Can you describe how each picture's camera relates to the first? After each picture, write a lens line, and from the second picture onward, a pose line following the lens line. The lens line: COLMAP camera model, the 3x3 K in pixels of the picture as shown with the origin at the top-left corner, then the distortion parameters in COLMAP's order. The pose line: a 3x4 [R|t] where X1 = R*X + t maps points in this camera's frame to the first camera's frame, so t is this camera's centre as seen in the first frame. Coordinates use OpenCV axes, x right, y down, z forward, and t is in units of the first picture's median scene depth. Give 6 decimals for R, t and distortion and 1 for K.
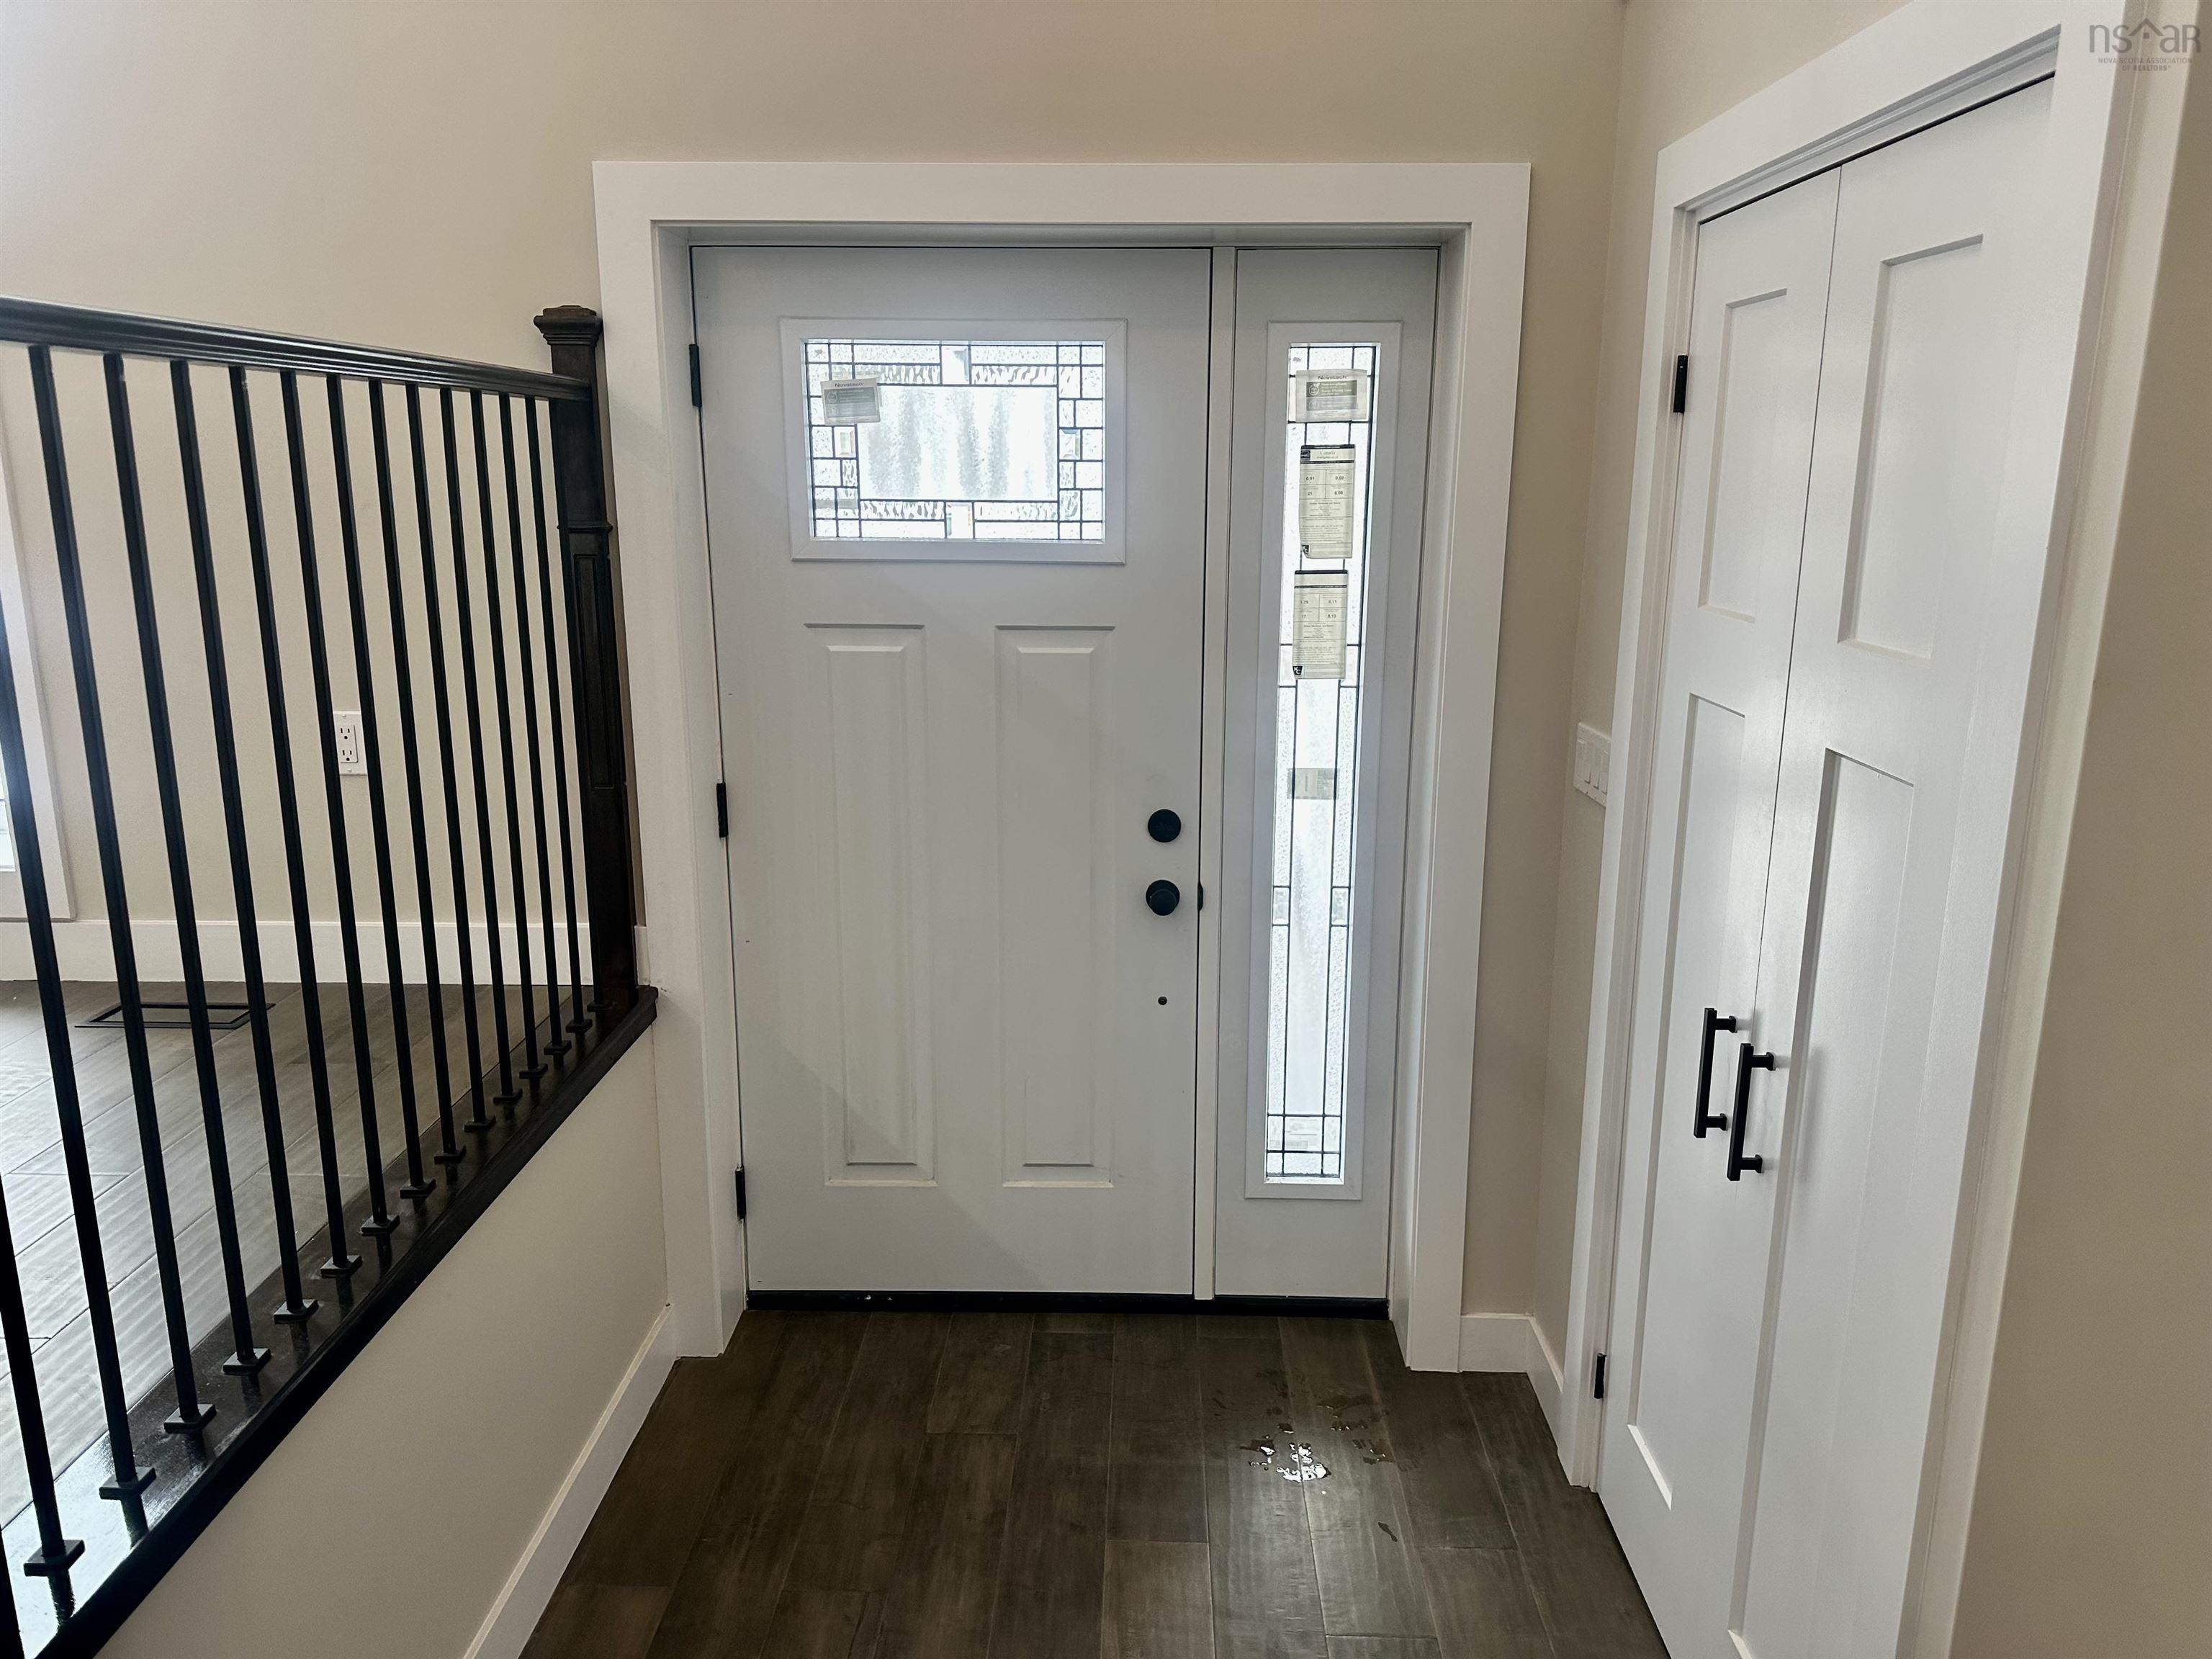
lens RADIAL K [[1558.0, 0, 1084.8], [0, 1558.0, 863.1], [0, 0, 1]] dist [0.055635, -0.075415]
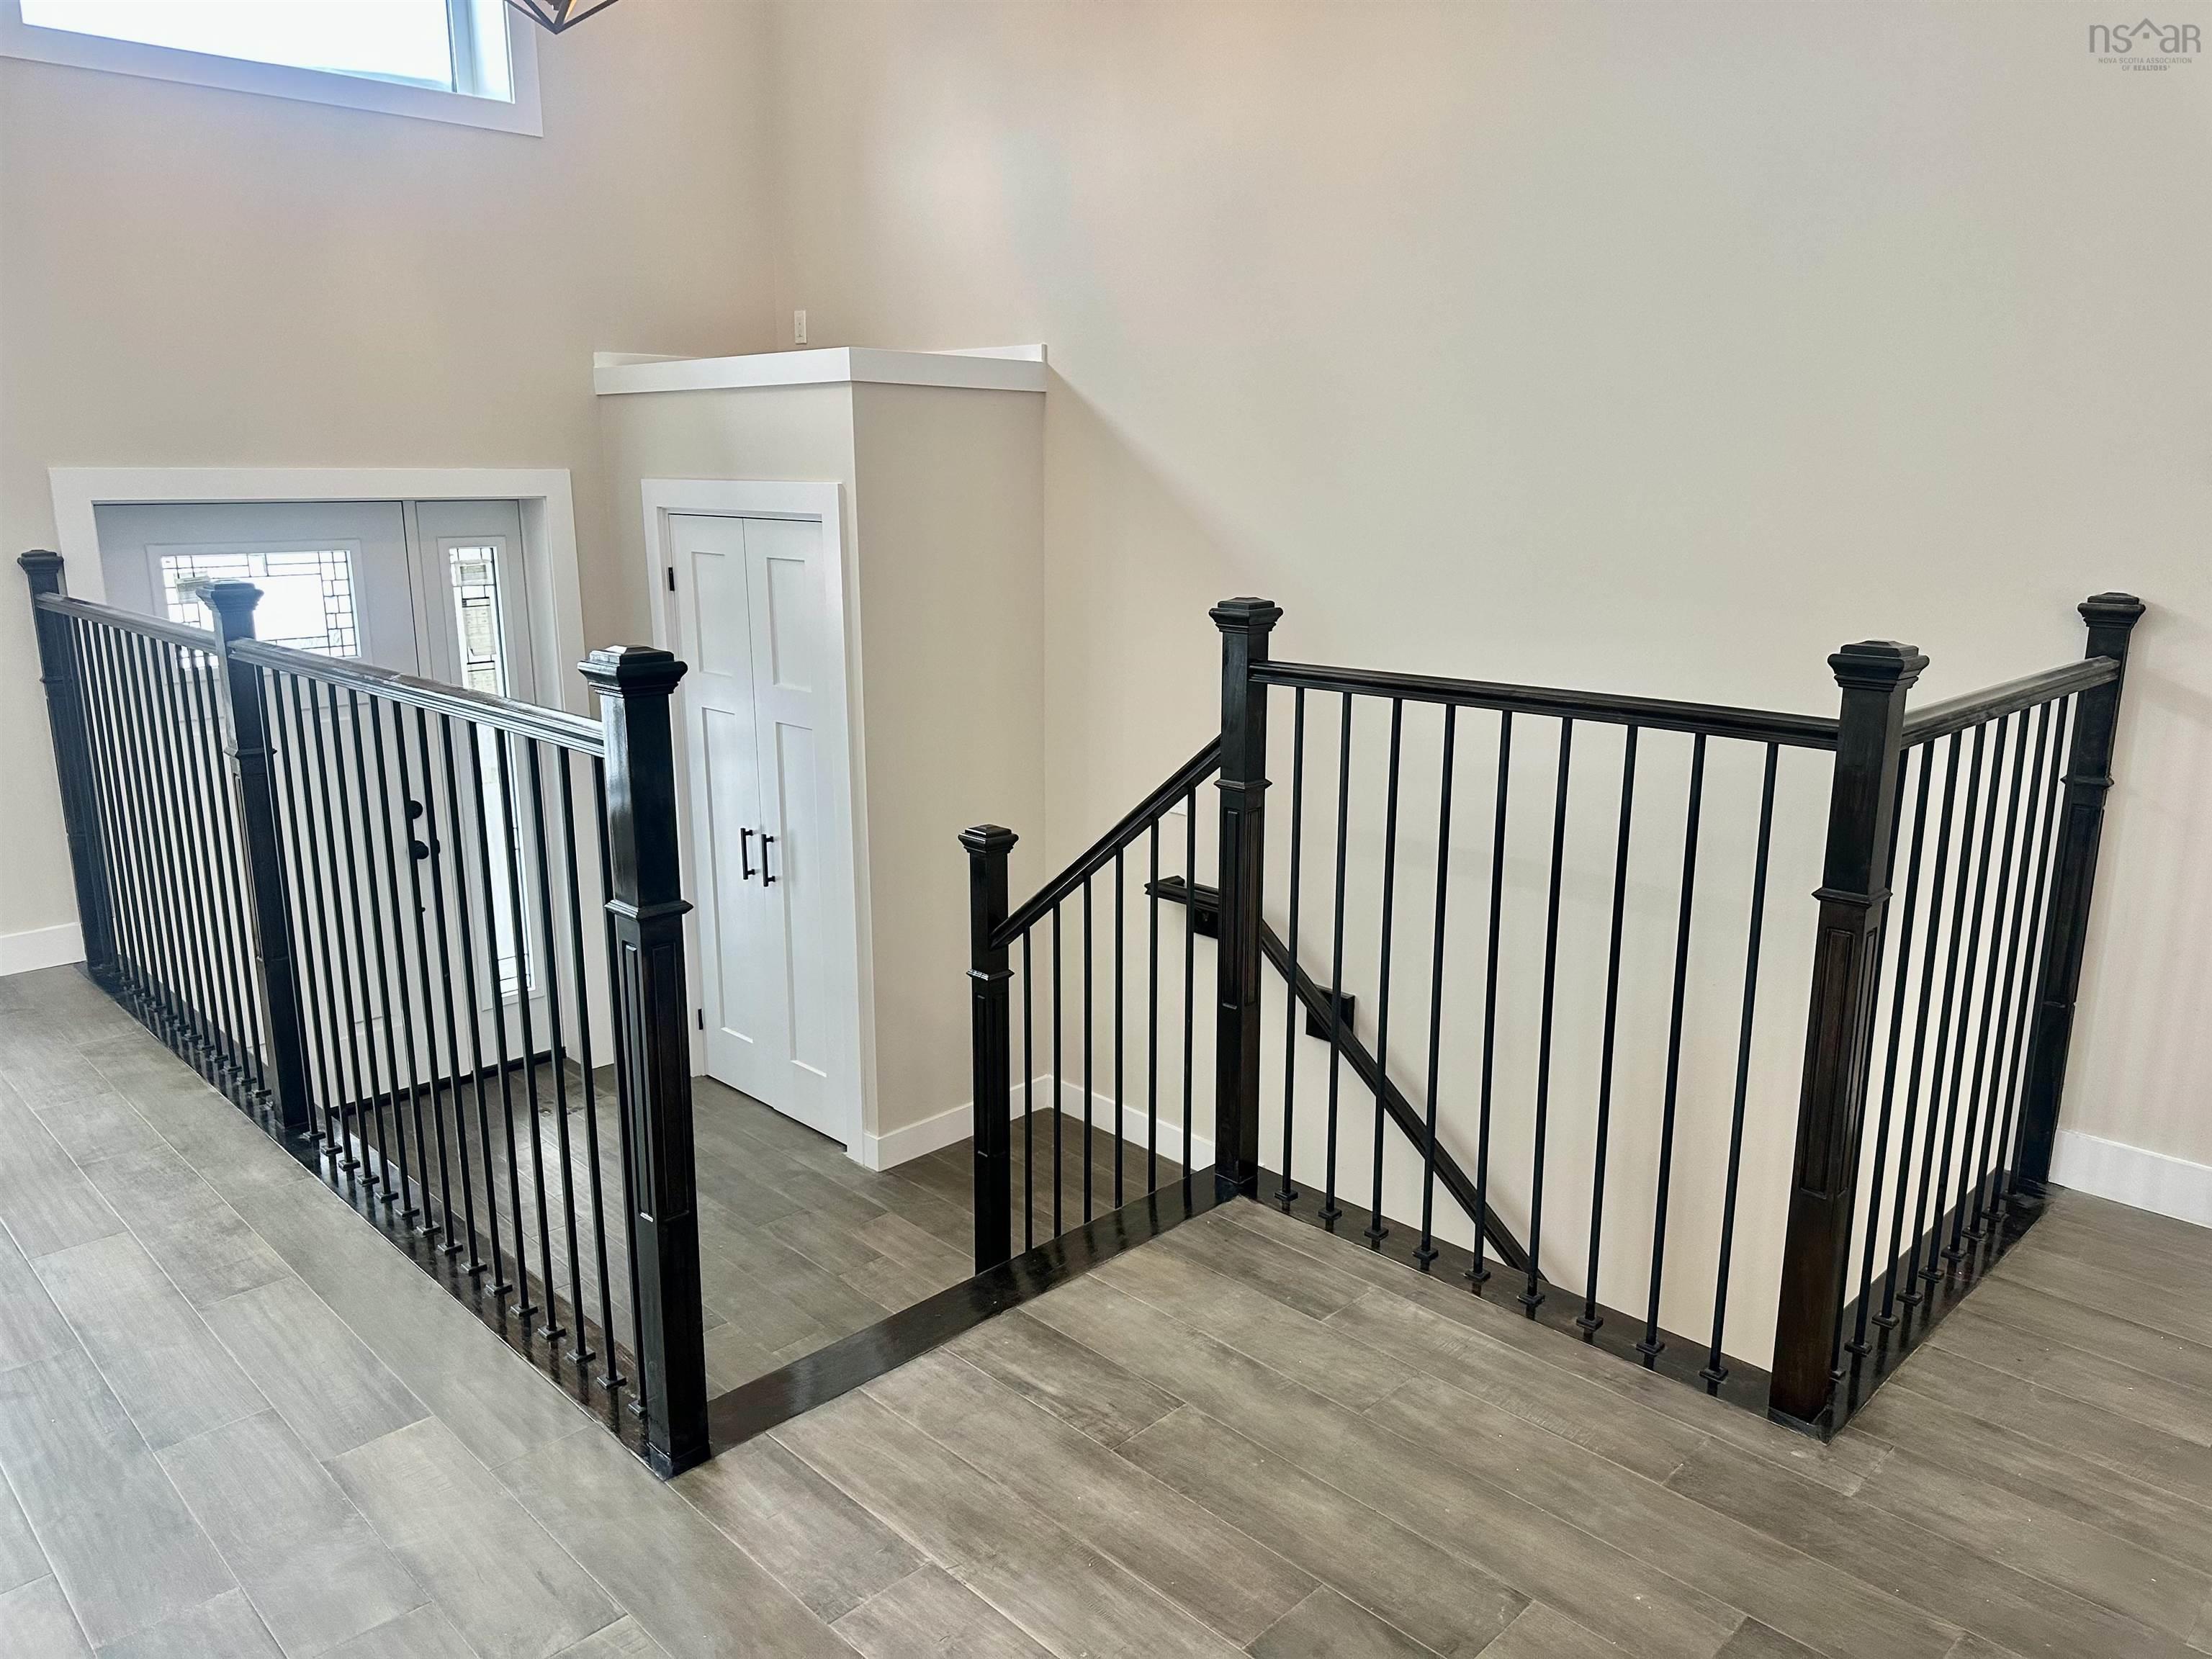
lens RADIAL K [[1558.0, 0, 1106.5], [0, 1558.0, 825.4], [0, 0, 1]] dist [0.055635, -0.075415]
pose [[0.685923, -0.166042, 0.708477, -0.728108], [0.179183, 0.982180, 0.056710, 0.037331], [-0.705268, 0.088048, 0.703452, -0.881685]]
